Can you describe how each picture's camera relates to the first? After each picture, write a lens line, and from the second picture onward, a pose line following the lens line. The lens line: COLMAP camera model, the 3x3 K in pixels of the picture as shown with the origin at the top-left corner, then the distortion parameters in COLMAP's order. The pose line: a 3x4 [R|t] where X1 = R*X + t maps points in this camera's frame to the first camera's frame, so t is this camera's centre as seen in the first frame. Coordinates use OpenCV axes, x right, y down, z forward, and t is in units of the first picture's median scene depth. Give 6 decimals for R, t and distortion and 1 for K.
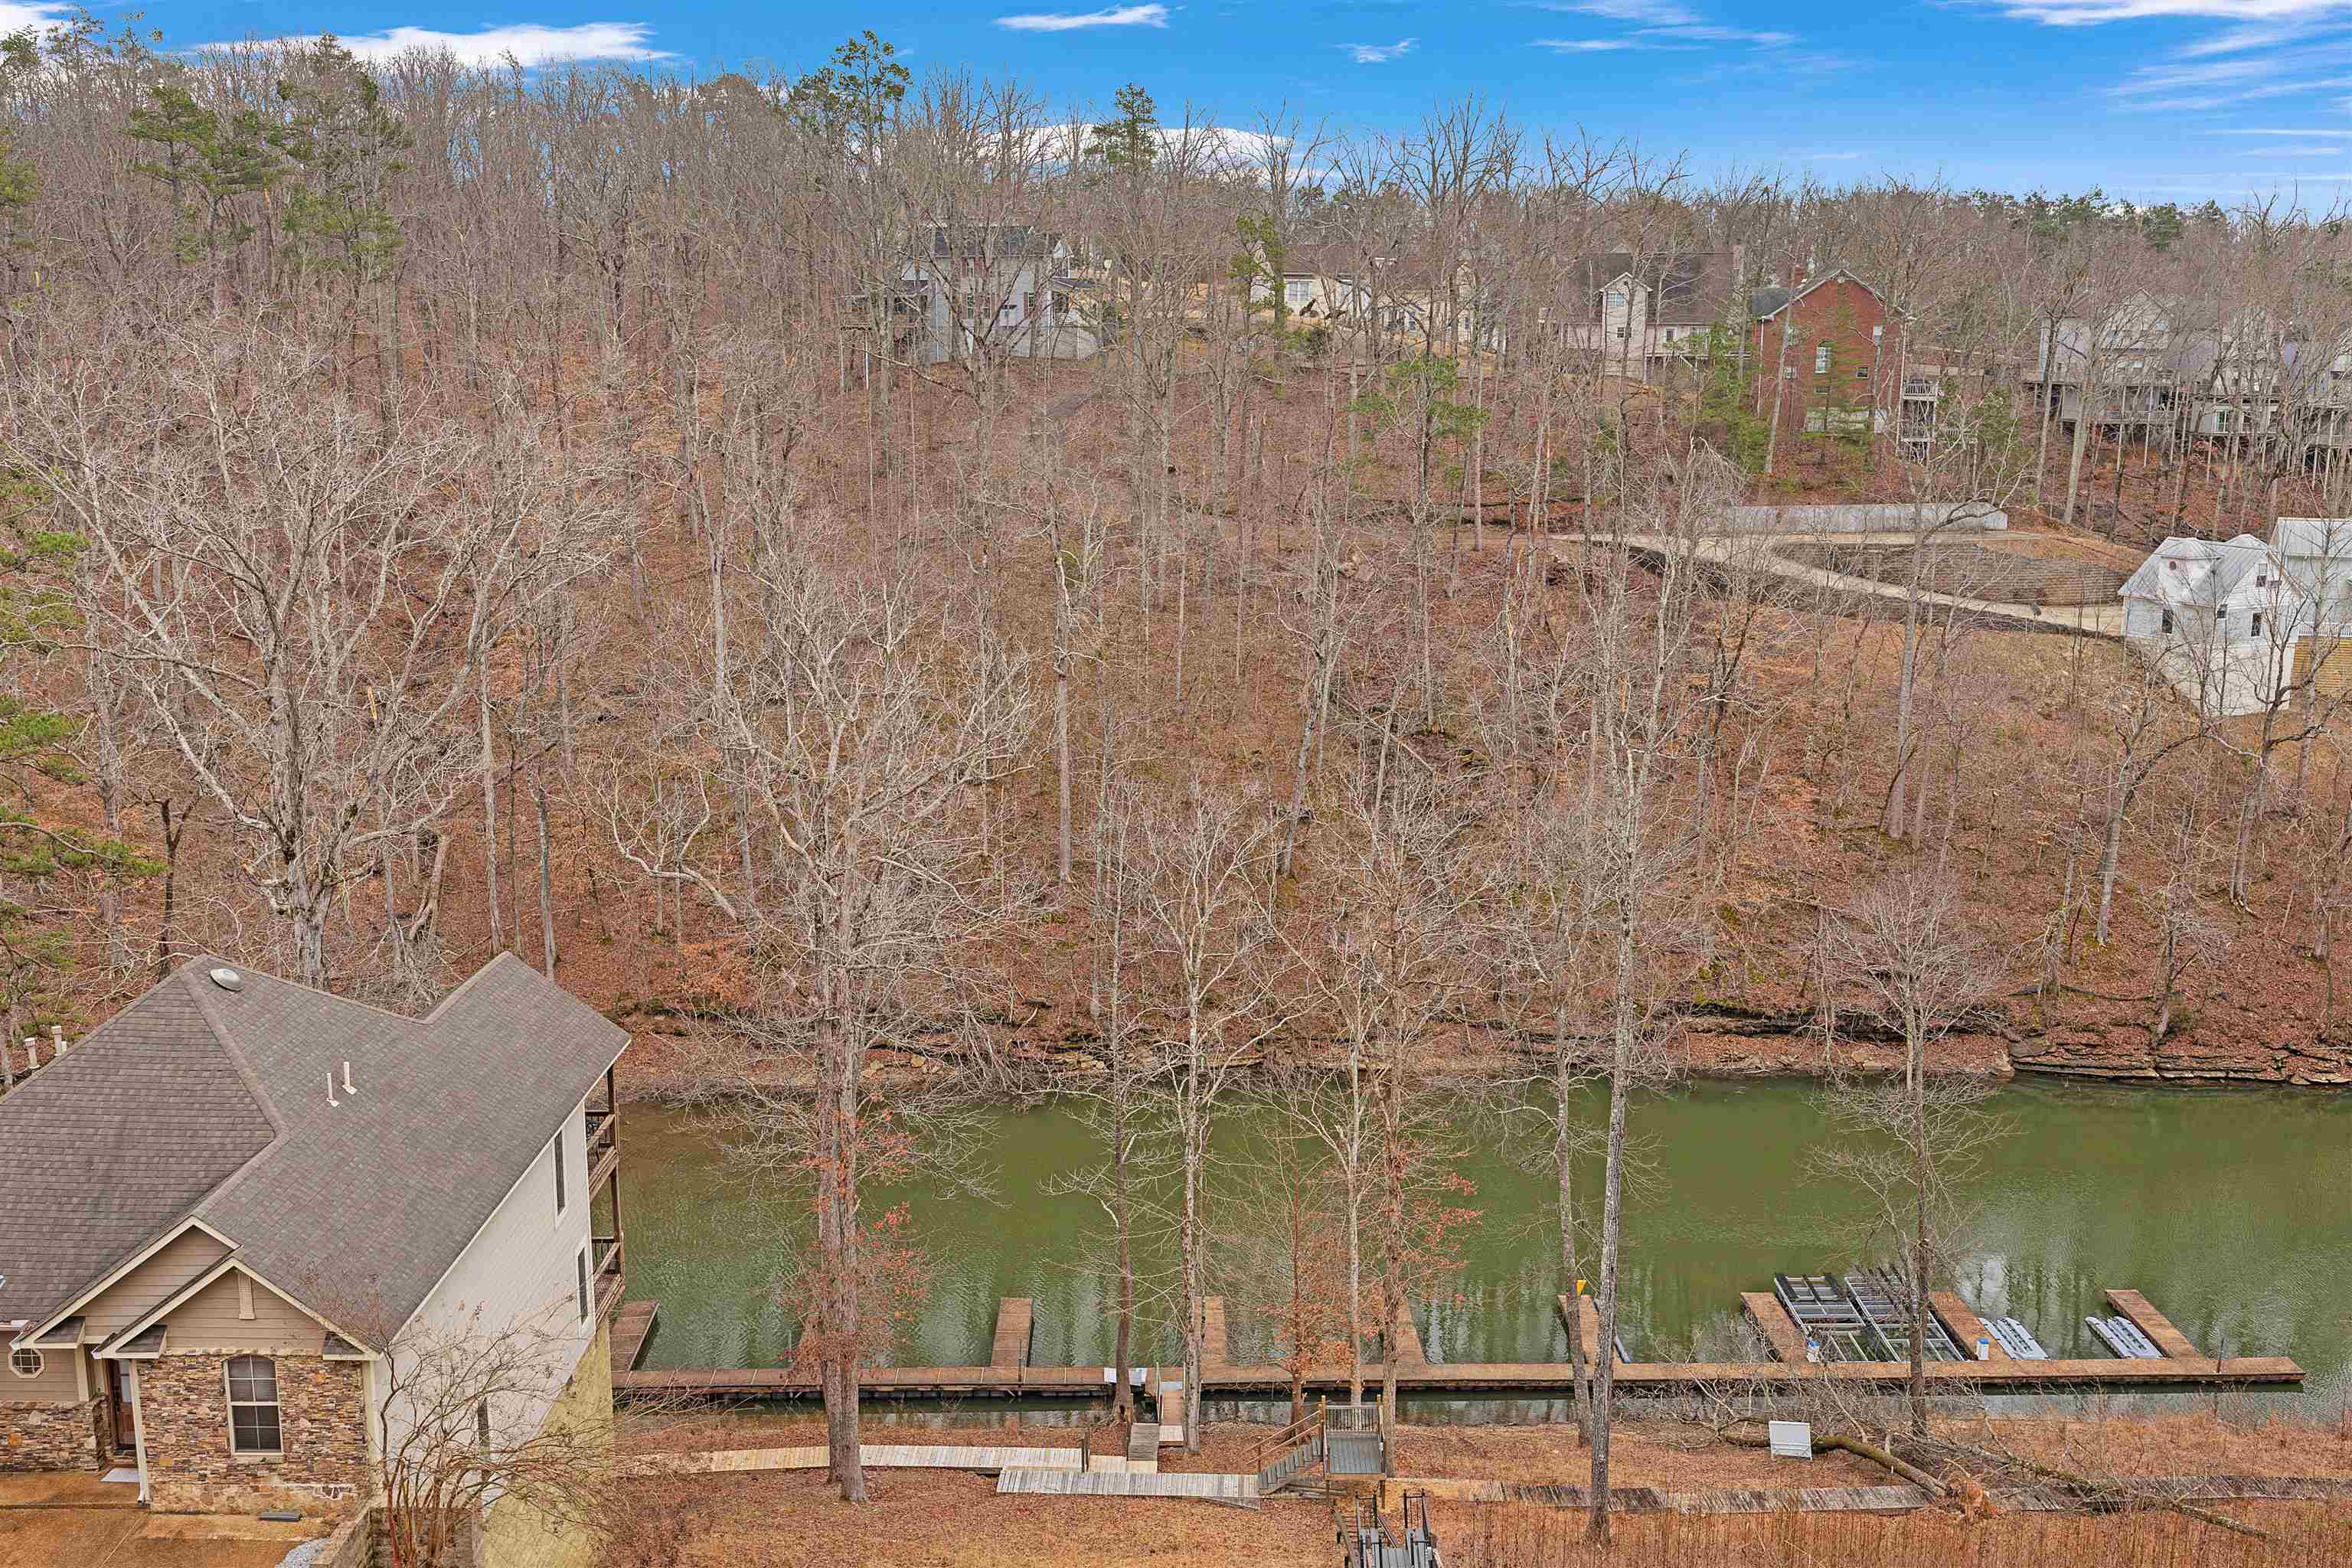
lens RADIAL K [[2302.8, 0, 1176.0], [0, 2302.8, 784.0], [0, 0, 1]] dist [-0.005093, 0.003708]
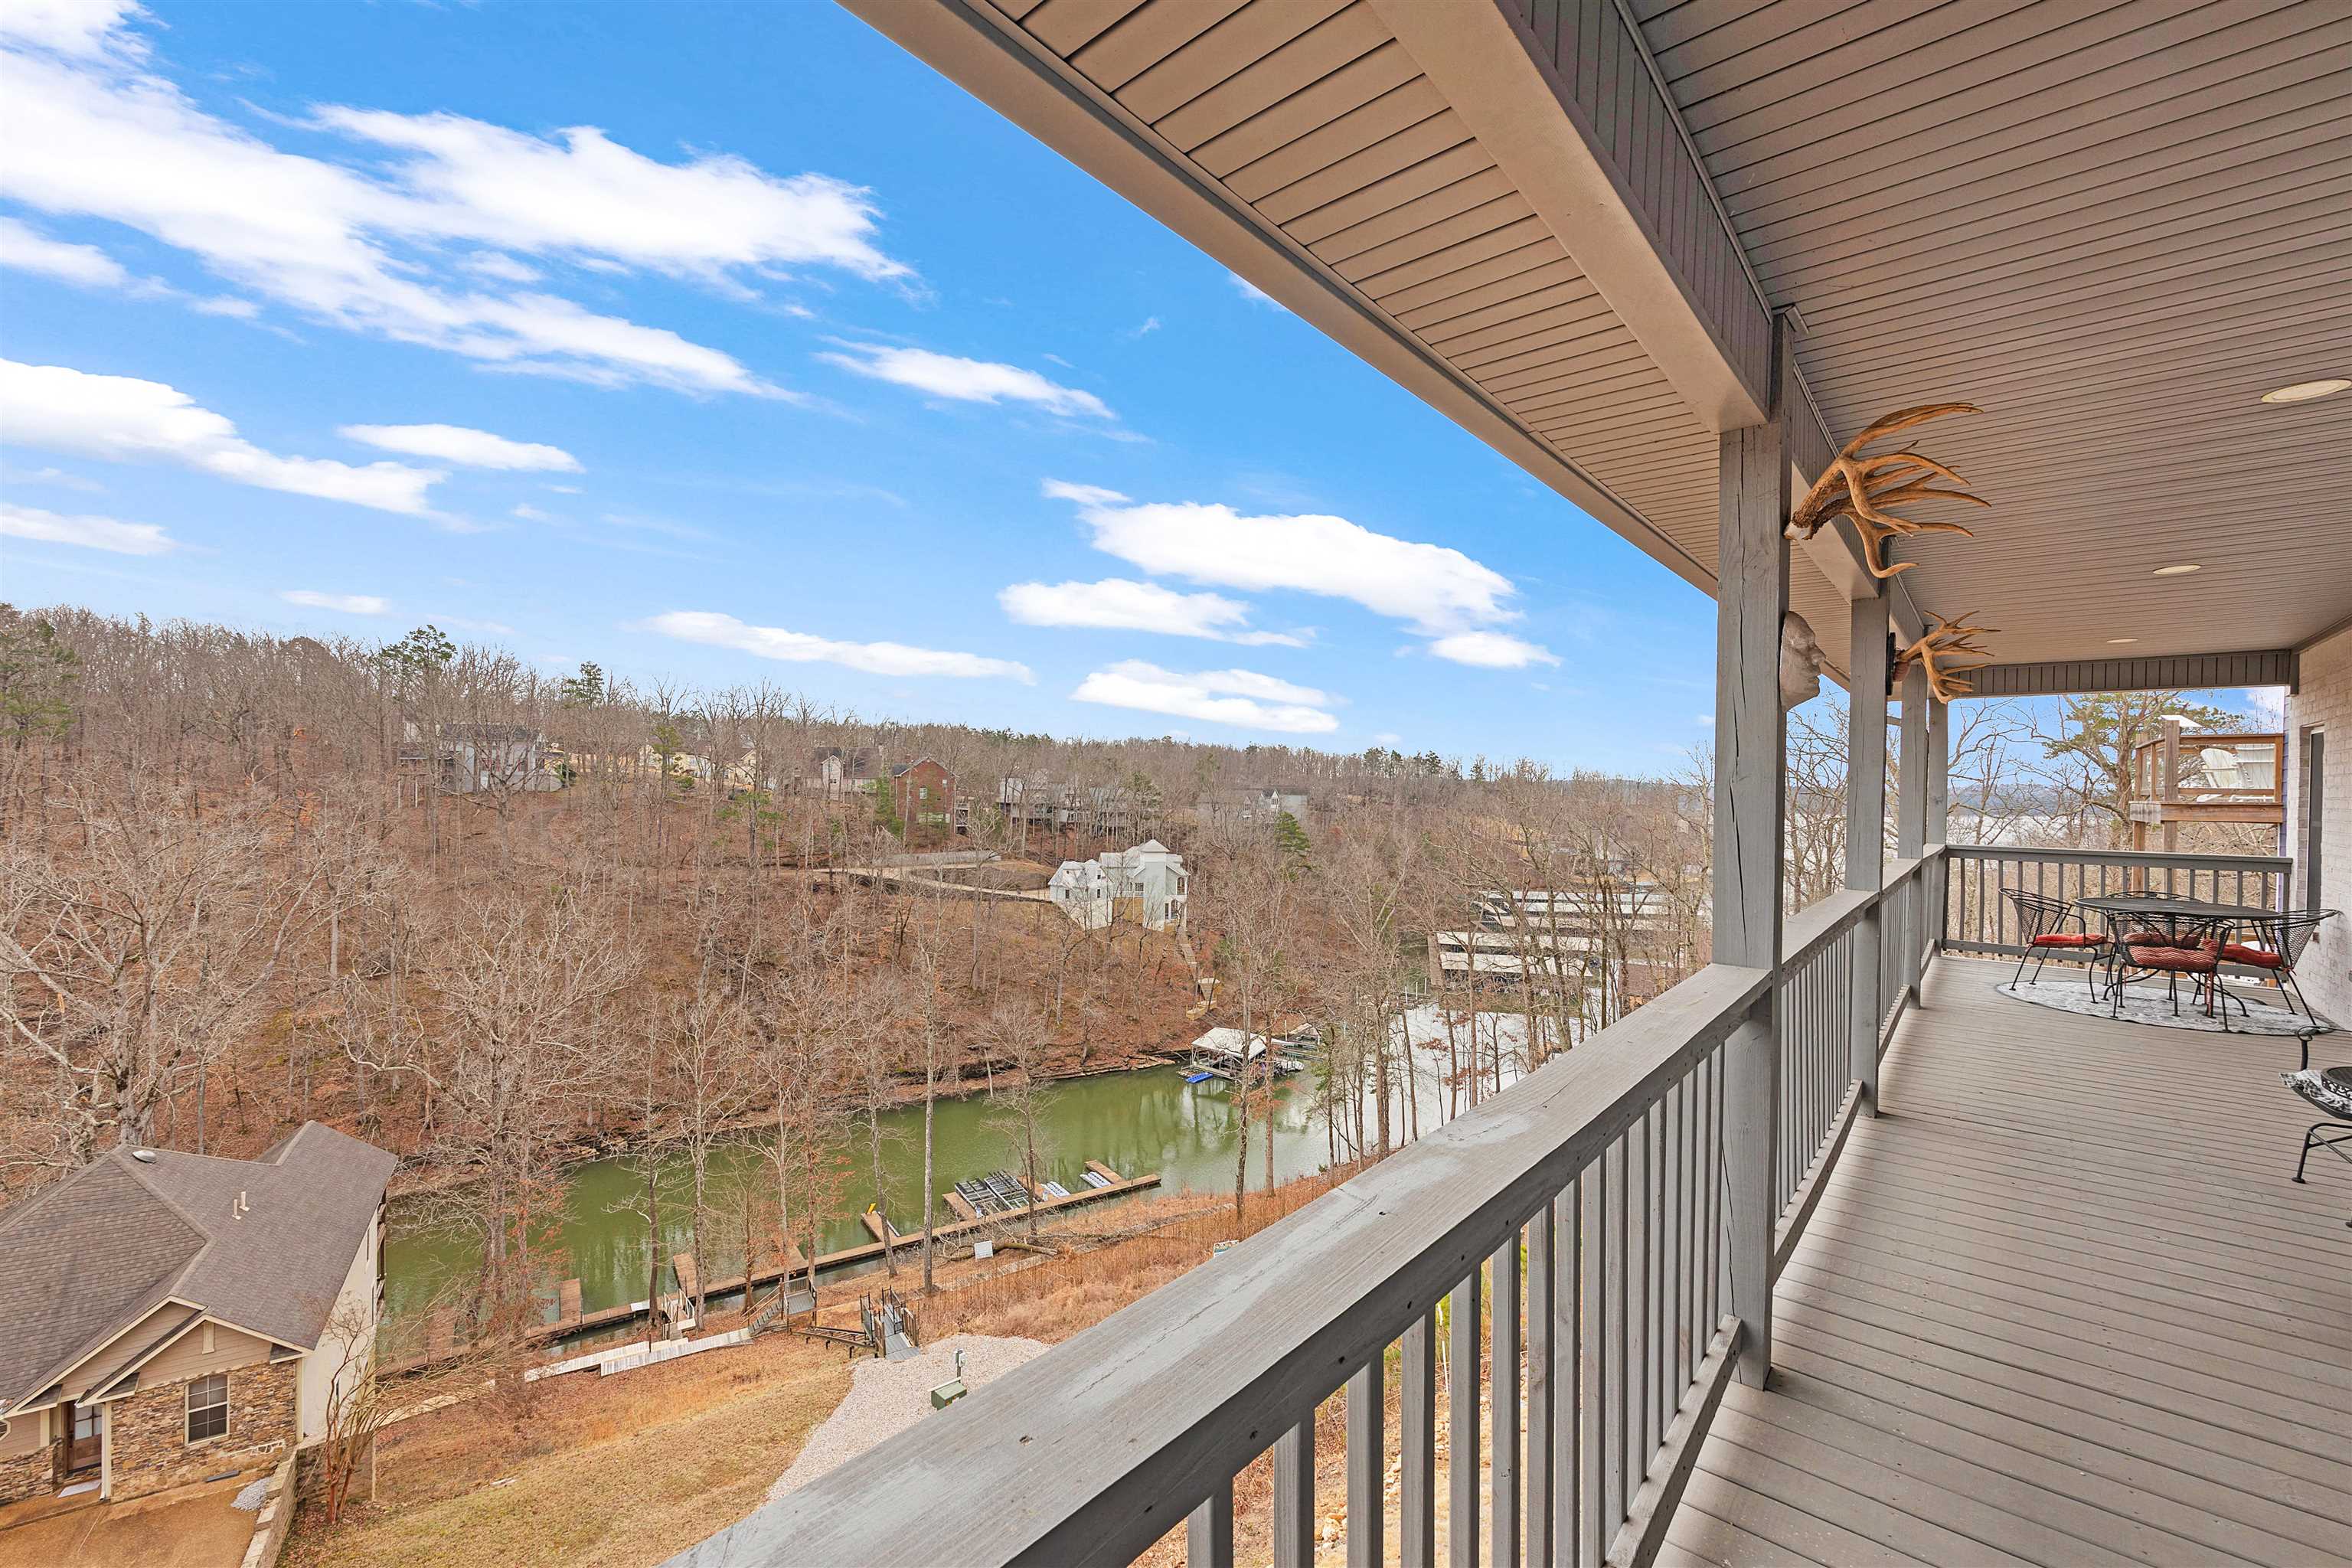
lens RADIAL K [[1050.0, 0, 1176.0], [0, 1050.0, 784.0], [0, 0, 1]] dist [0.001463, 0.000906]
pose [[0.831057, 0.009306, 0.556109, -0.151591], [0.096237, 0.982373, -0.160256, 0.009833], [-0.547798, 0.186700, 0.815512, -0.055022]]
